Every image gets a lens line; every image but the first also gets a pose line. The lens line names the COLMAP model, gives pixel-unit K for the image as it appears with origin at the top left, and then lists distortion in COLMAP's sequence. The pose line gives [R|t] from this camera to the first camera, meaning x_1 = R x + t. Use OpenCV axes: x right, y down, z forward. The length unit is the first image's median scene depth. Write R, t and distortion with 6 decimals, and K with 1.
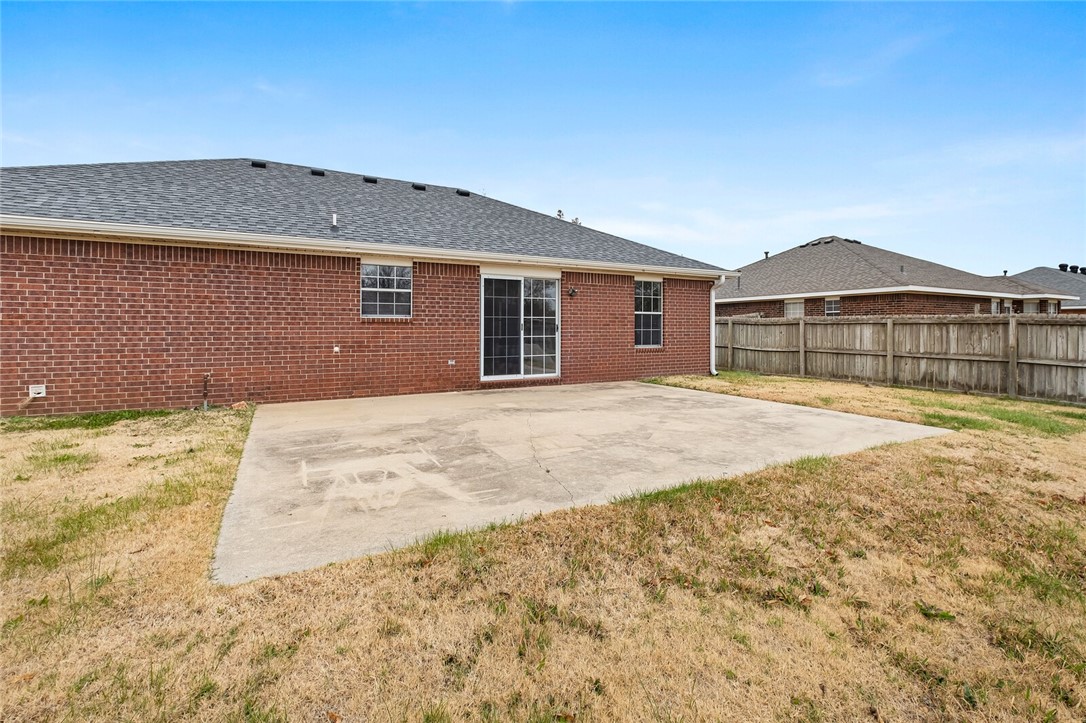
lens RADIAL K [[478.4, 0, 553.6], [0, 478.4, 324.0], [0, 0, 1]] dist [-0.002369, -0.001767]
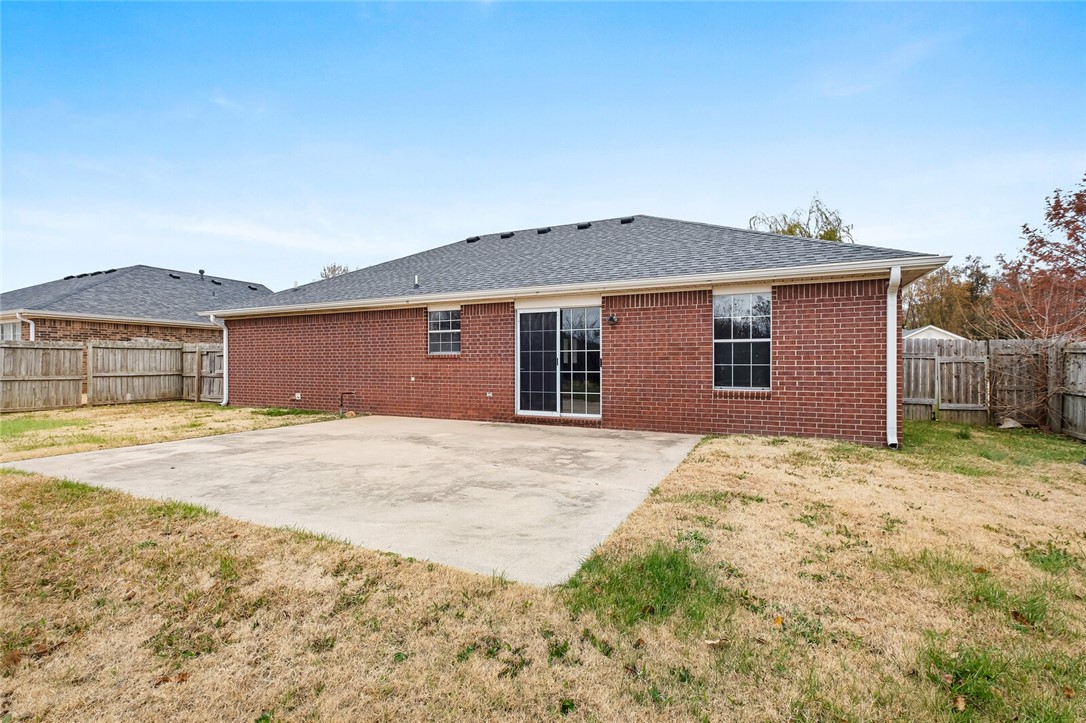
lens RADIAL K [[481.9, 0, 546.0], [0, 481.9, 354.8], [0, 0, 1]] dist [0.007355, -0.006371]
pose [[0.599873, -0.011370, -0.800014, 0.650175], [0.011056, 0.999921, -0.005921, -0.001450], [0.800019, -0.005294, 0.599951, 0.397446]]
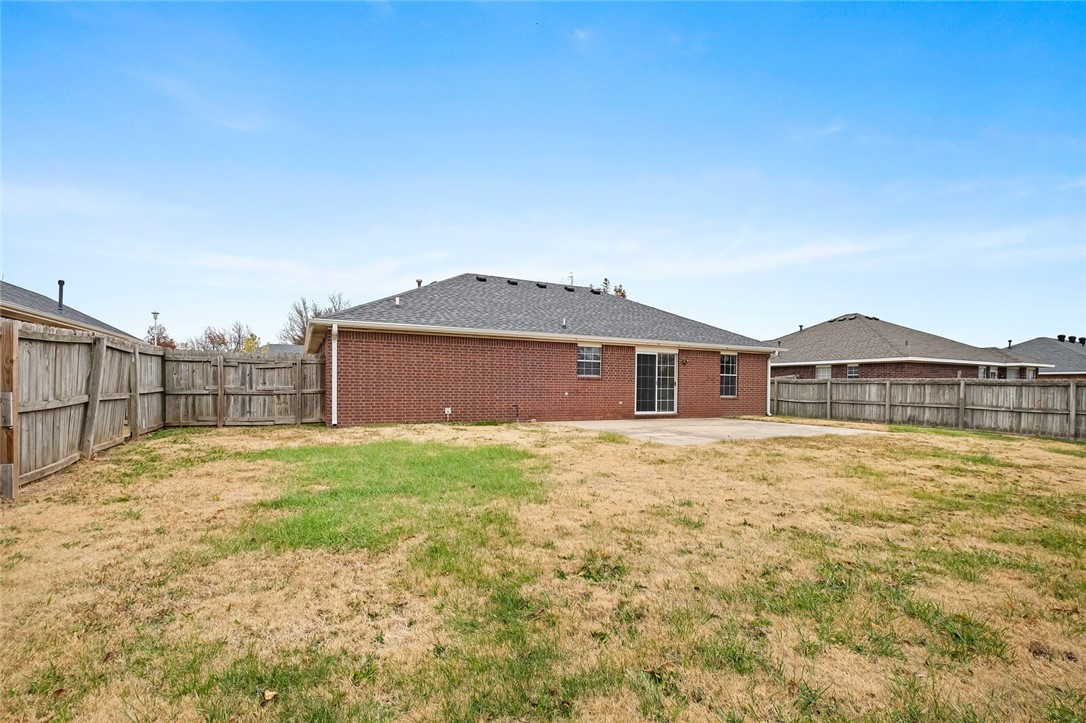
lens RADIAL K [[478.4, 0, 555.1], [0, 478.4, 387.5], [0, 0, 1]] dist [-0.002369, -0.001767]
pose [[0.999030, 0.011815, -0.042410, -0.333737], [-0.011355, 0.999874, 0.011076, 0.007433], [0.042535, -0.010584, 0.999039, -0.648980]]
